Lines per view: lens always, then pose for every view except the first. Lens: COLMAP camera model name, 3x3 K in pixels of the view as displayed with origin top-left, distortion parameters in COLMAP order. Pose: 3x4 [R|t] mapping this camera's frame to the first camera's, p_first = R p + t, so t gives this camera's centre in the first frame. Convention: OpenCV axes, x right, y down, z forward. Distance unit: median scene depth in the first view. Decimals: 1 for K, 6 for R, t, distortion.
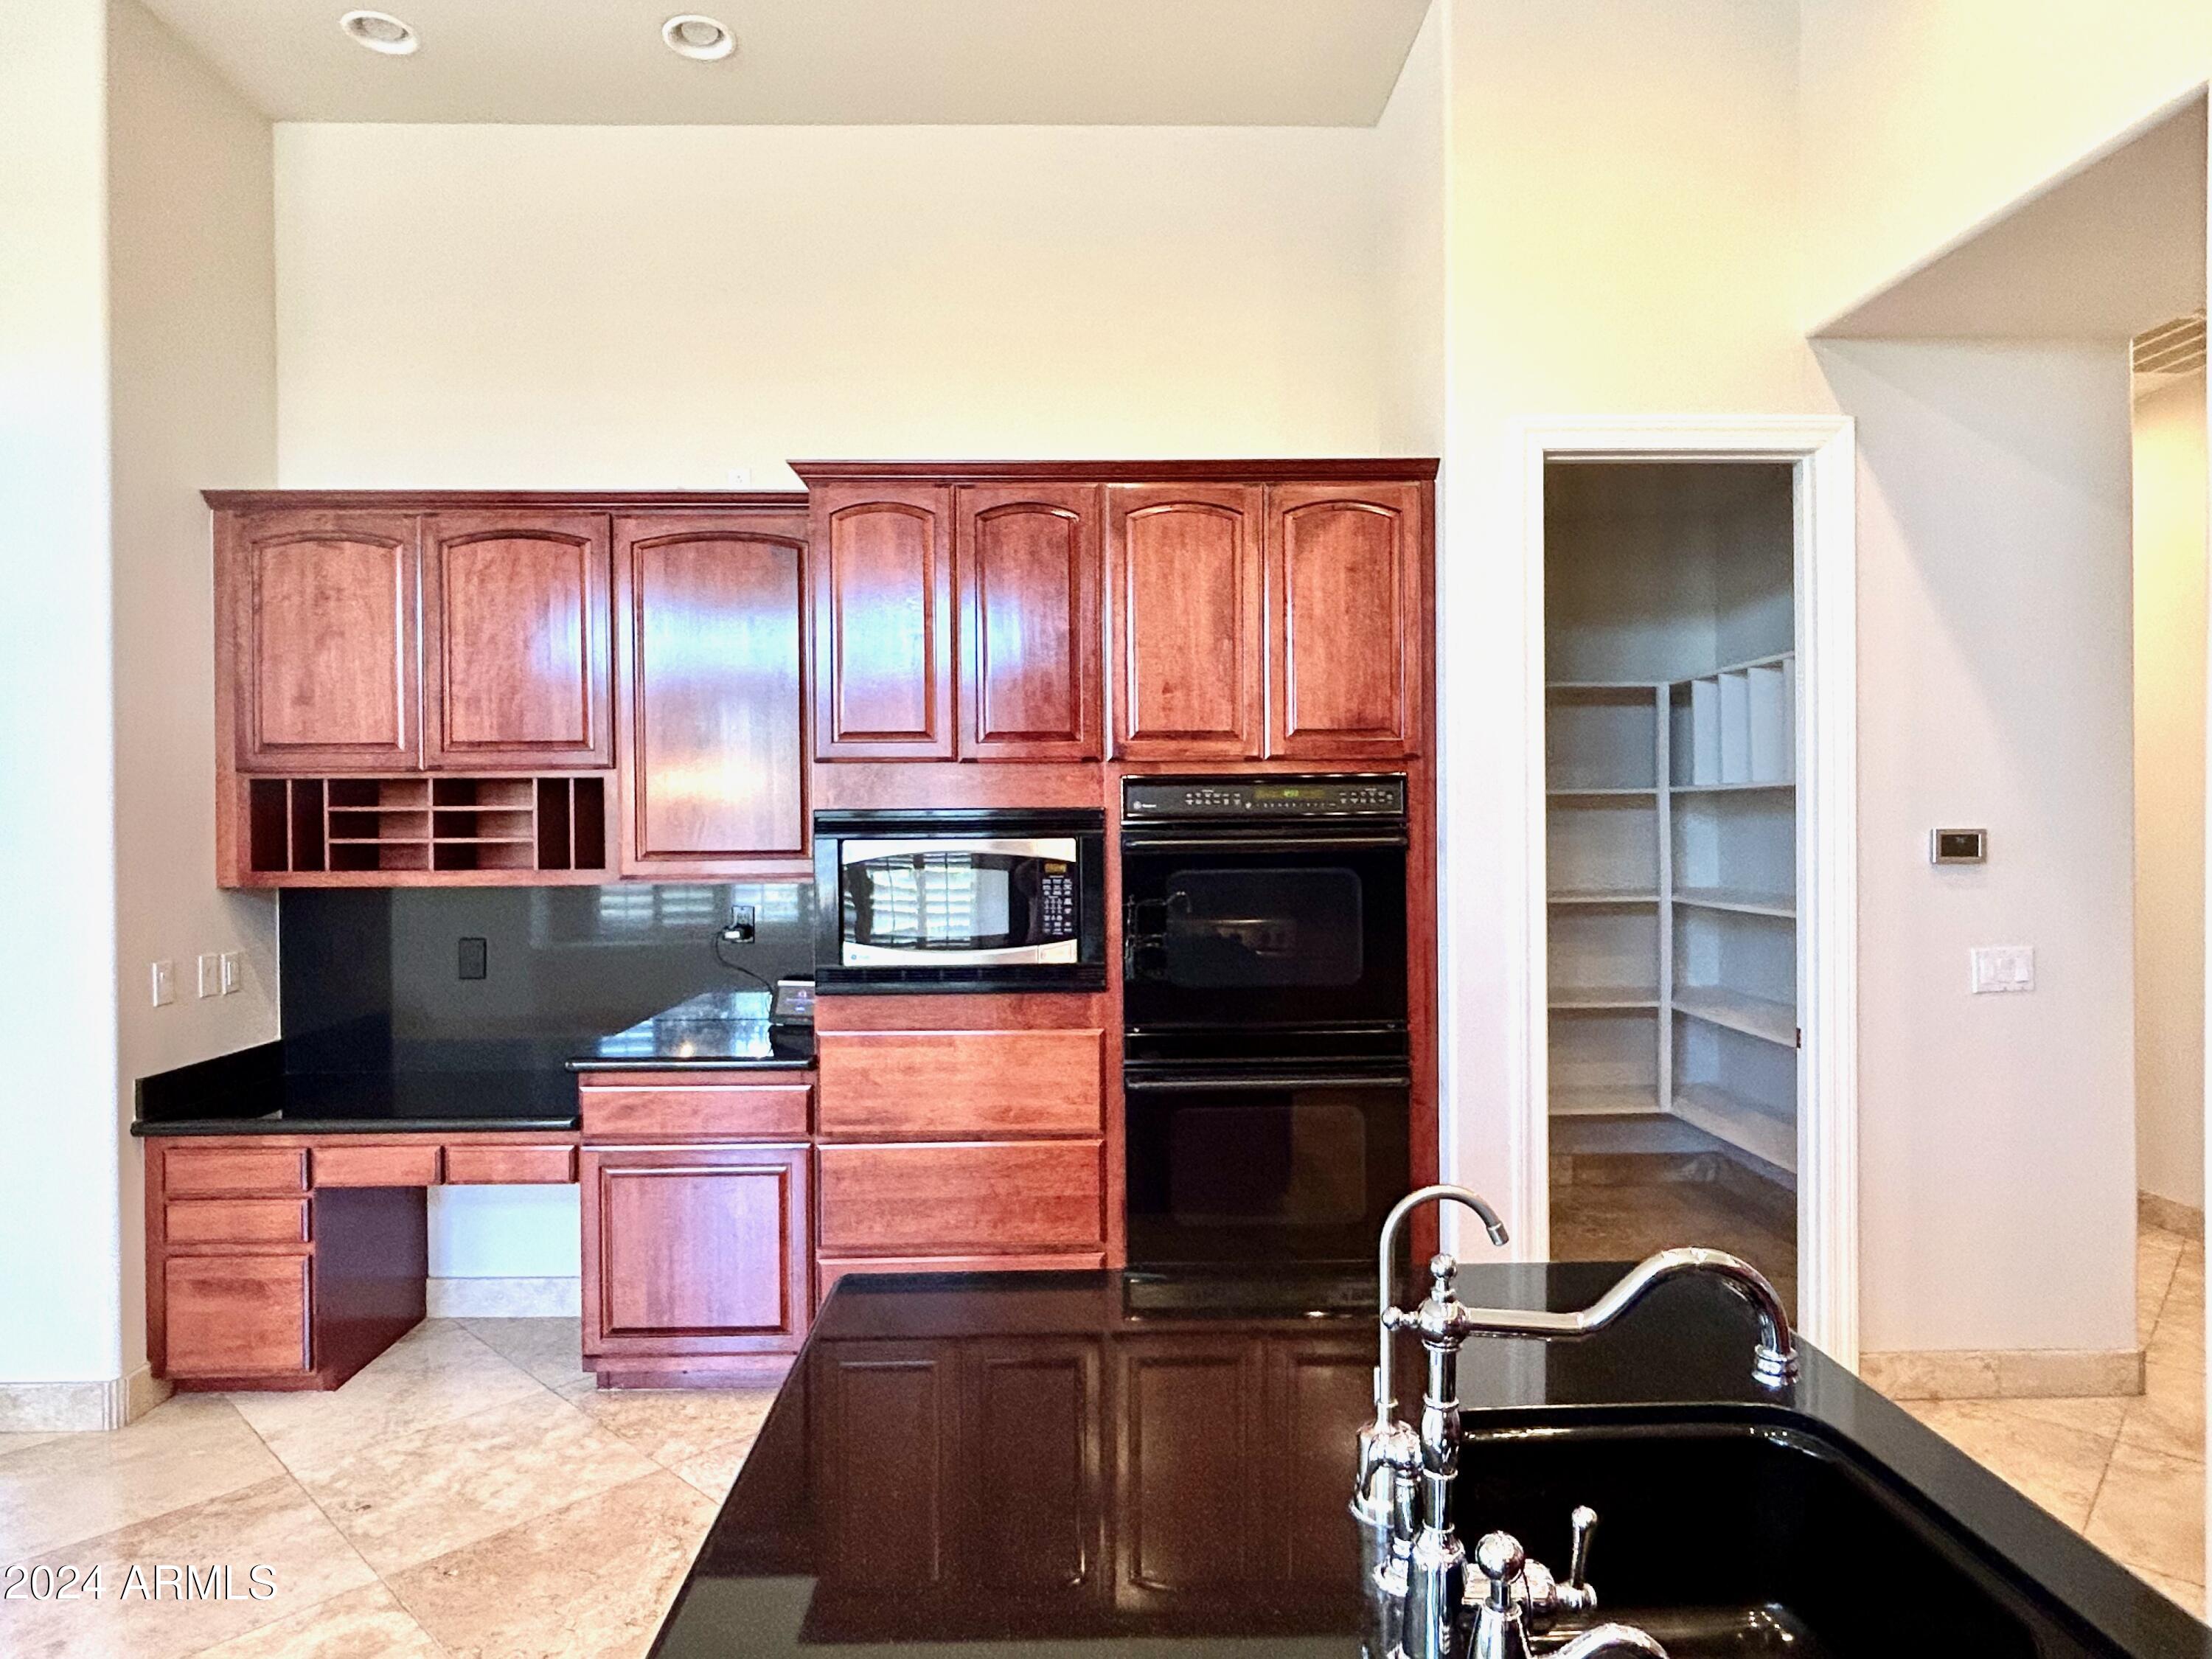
lens RADIAL K [[1293.8, 0, 1105.2], [0, 1293.8, 836.2], [0, 0, 1]] dist [-0.005069, 0.000405]
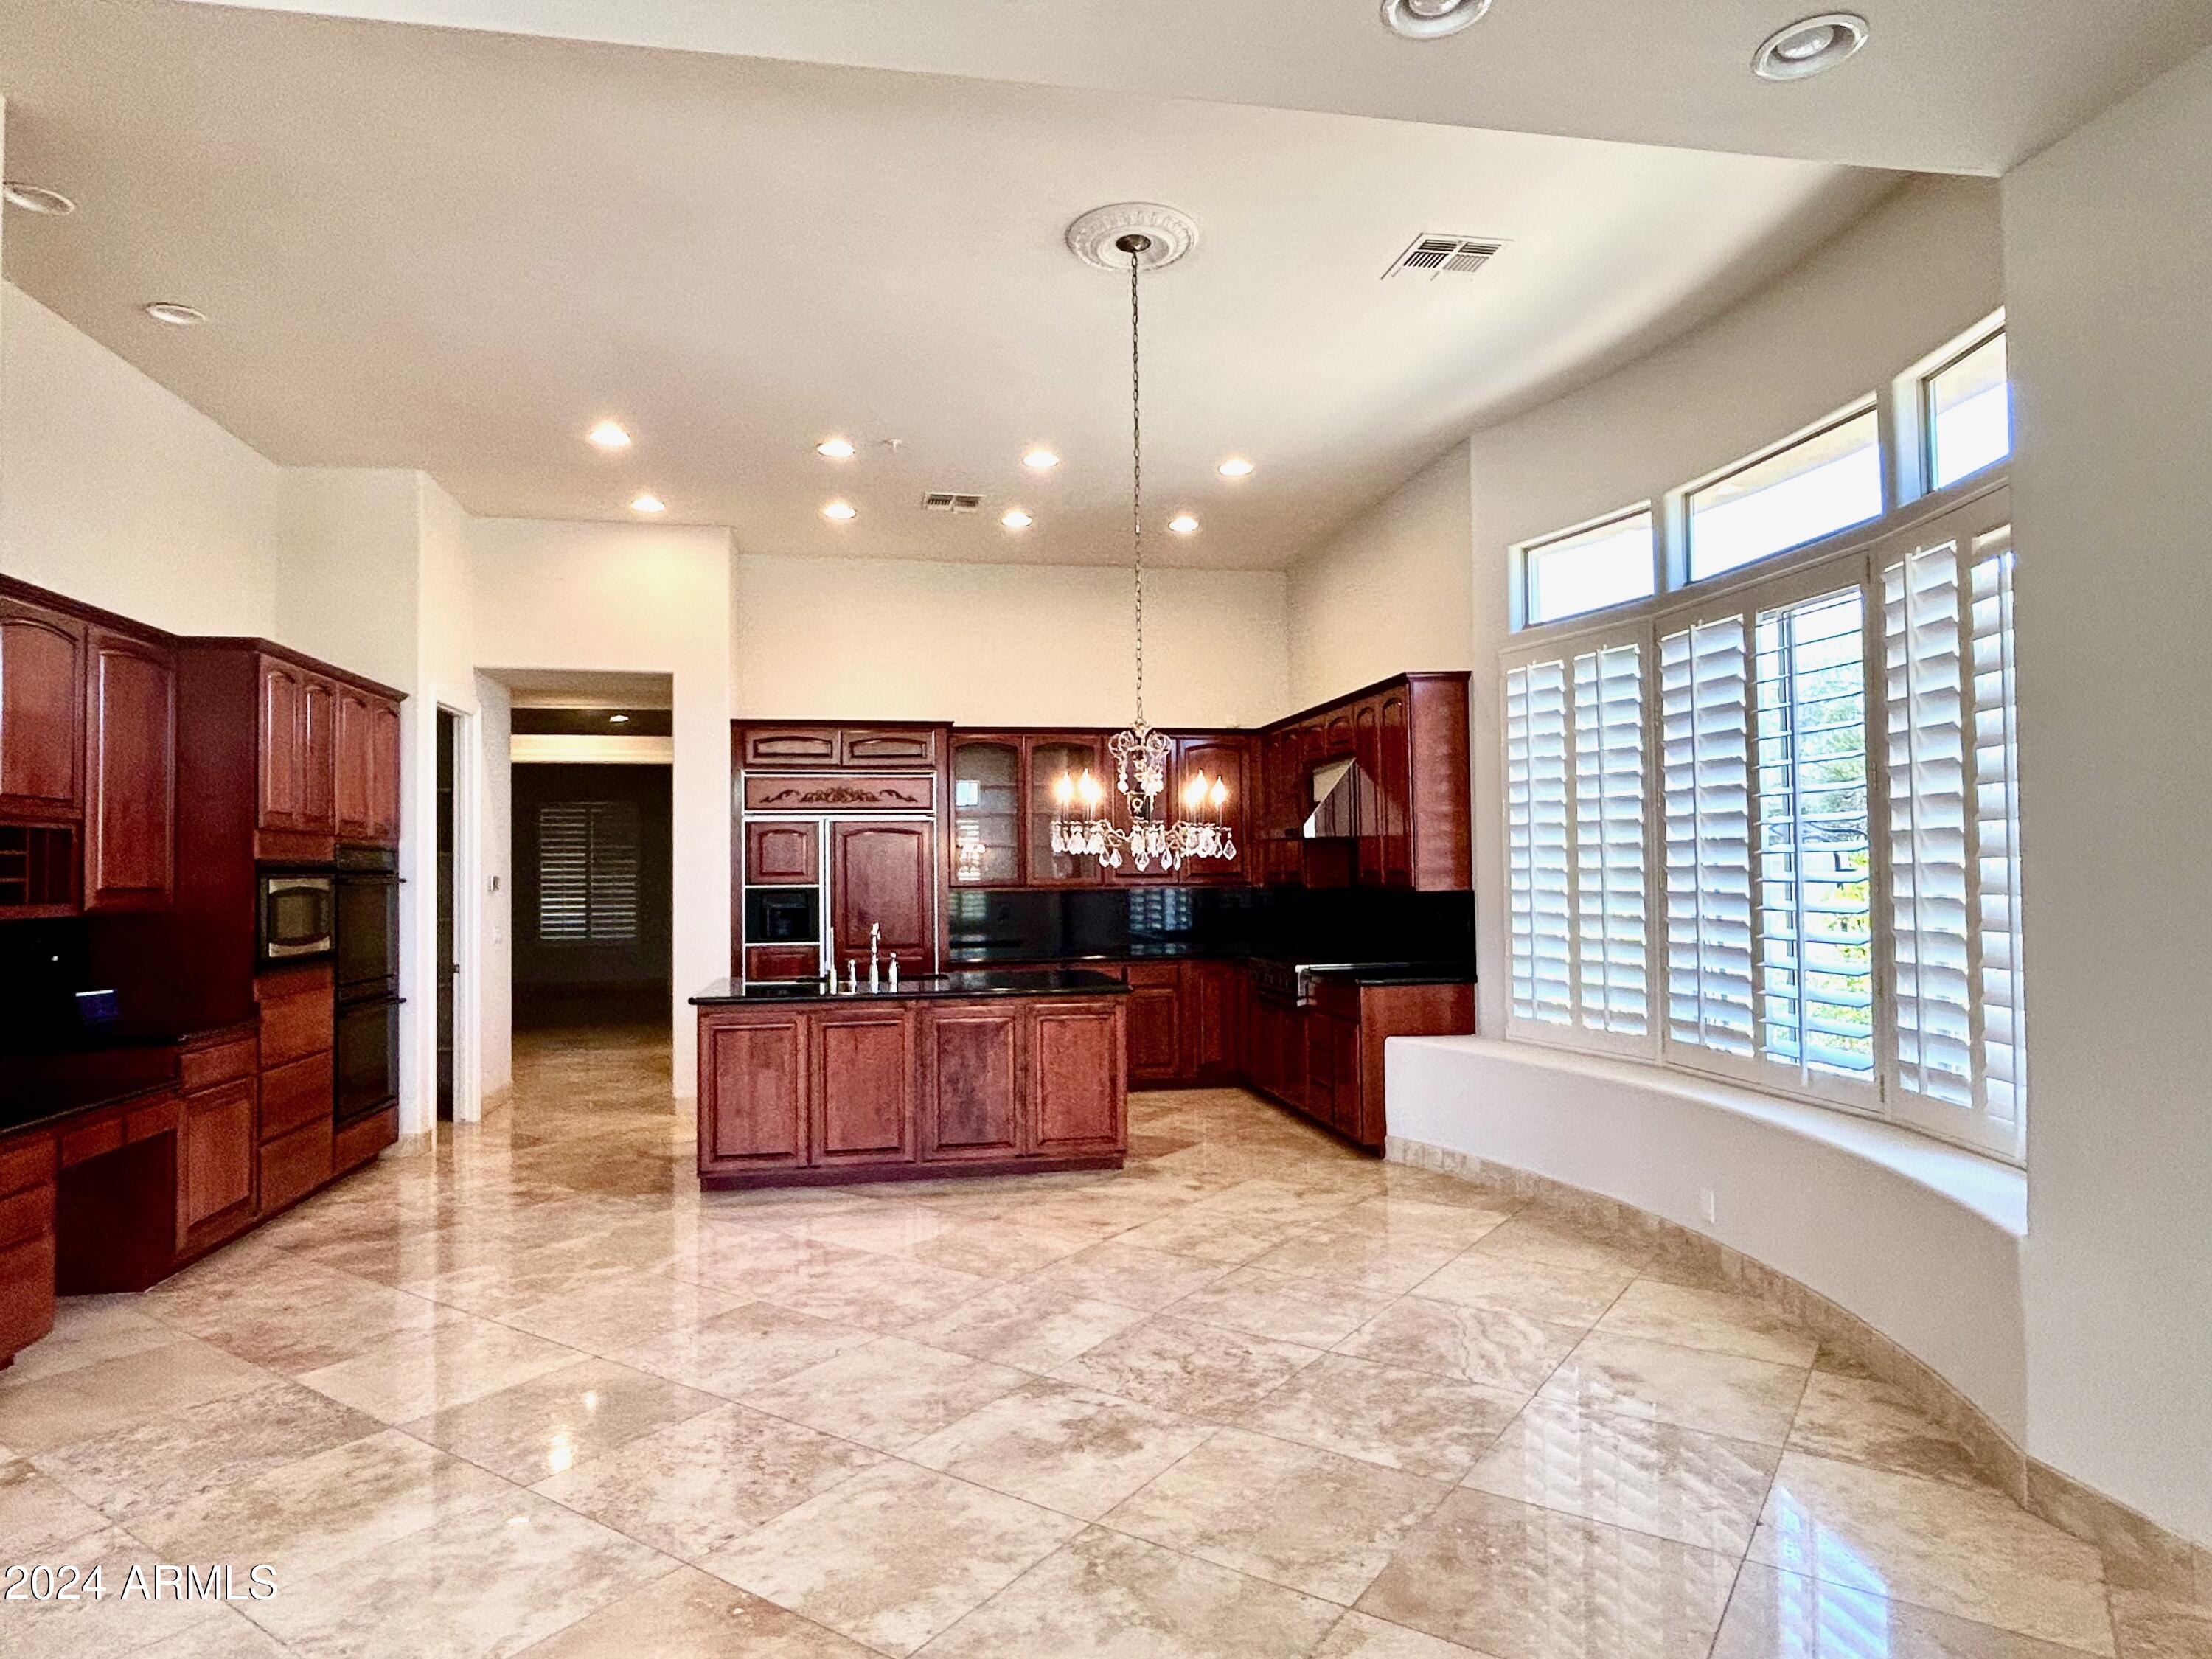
lens RADIAL K [[1293.8, 0, 1105.2], [0, 1293.8, 836.2], [0, 0, 1]] dist [-0.005069, 0.000405]
pose [[-0.152800, 0.038297, 0.987515, -1.925339], [0.022828, 0.999119, -0.035215, 0.029879], [-0.987993, 0.017162, -0.153540, 0.223742]]
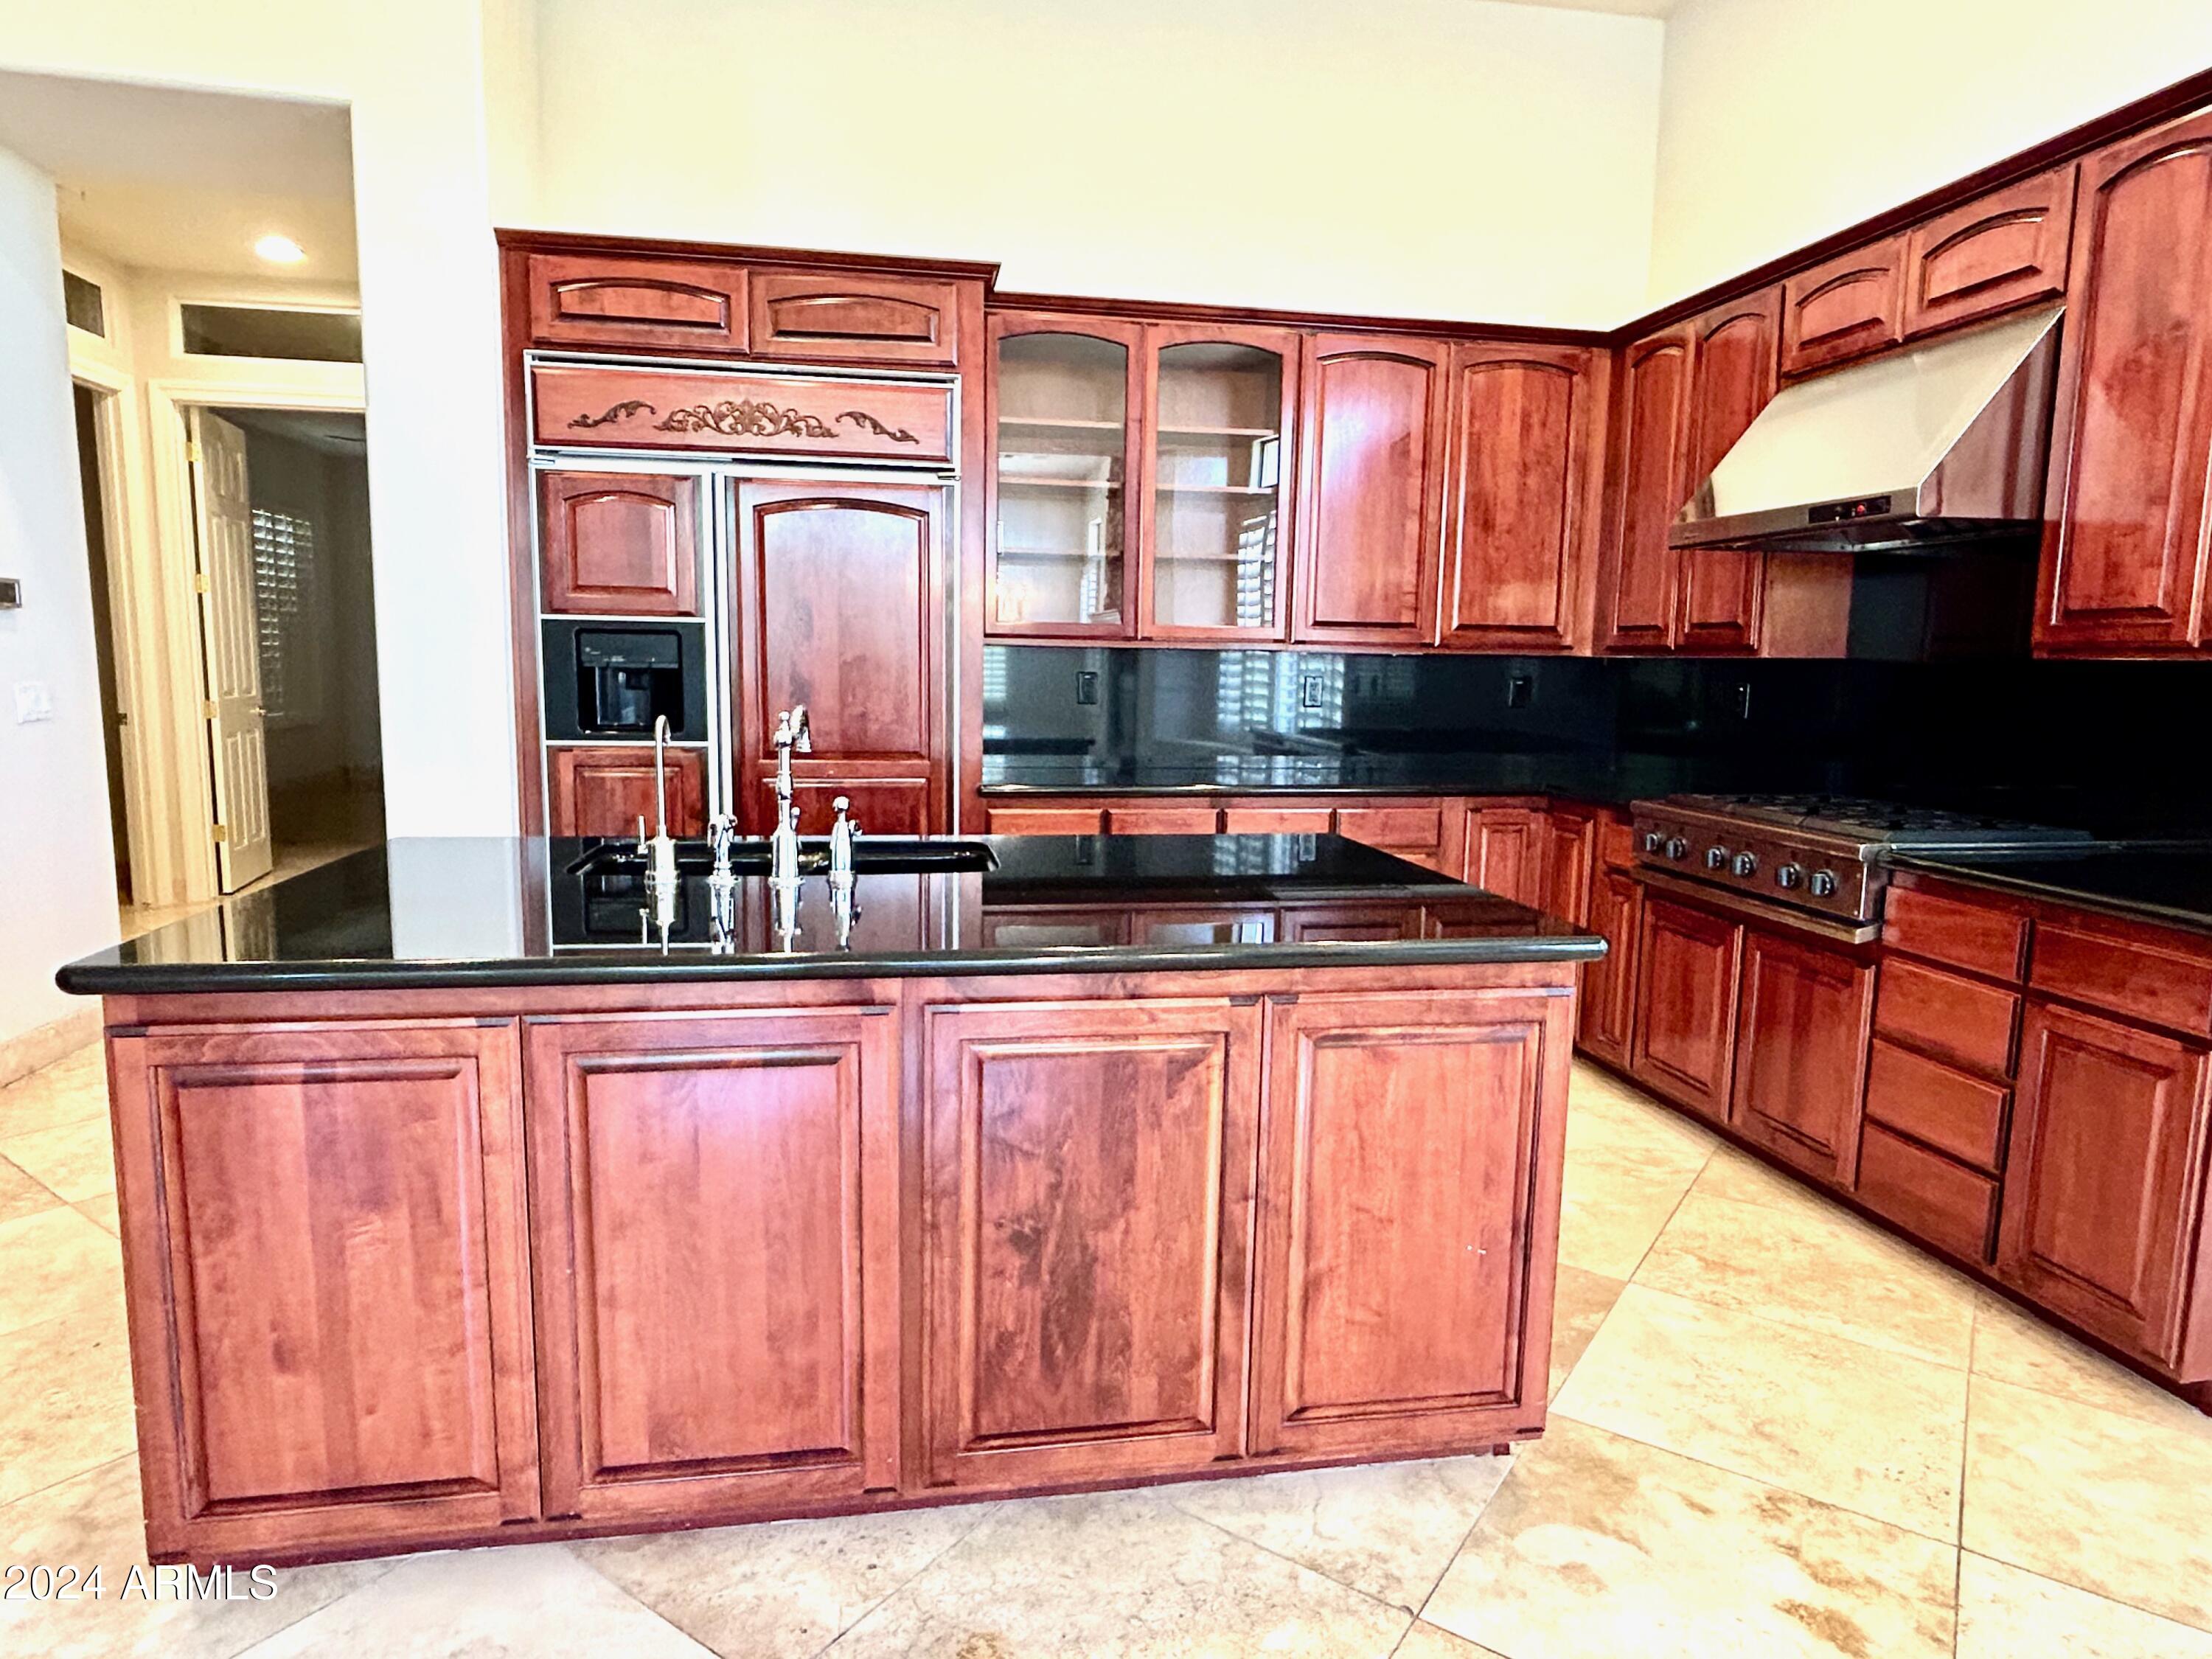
lens RADIAL K [[1293.8, 0, 1105.2], [0, 1293.8, 836.2], [0, 0, 1]] dist [-0.005069, 0.000405]
pose [[-0.148011, -0.130555, 0.980331, -0.610516], [-0.008406, 0.991379, 0.130757, 0.061998], [-0.988950, 0.011113, -0.147833, 0.207695]]
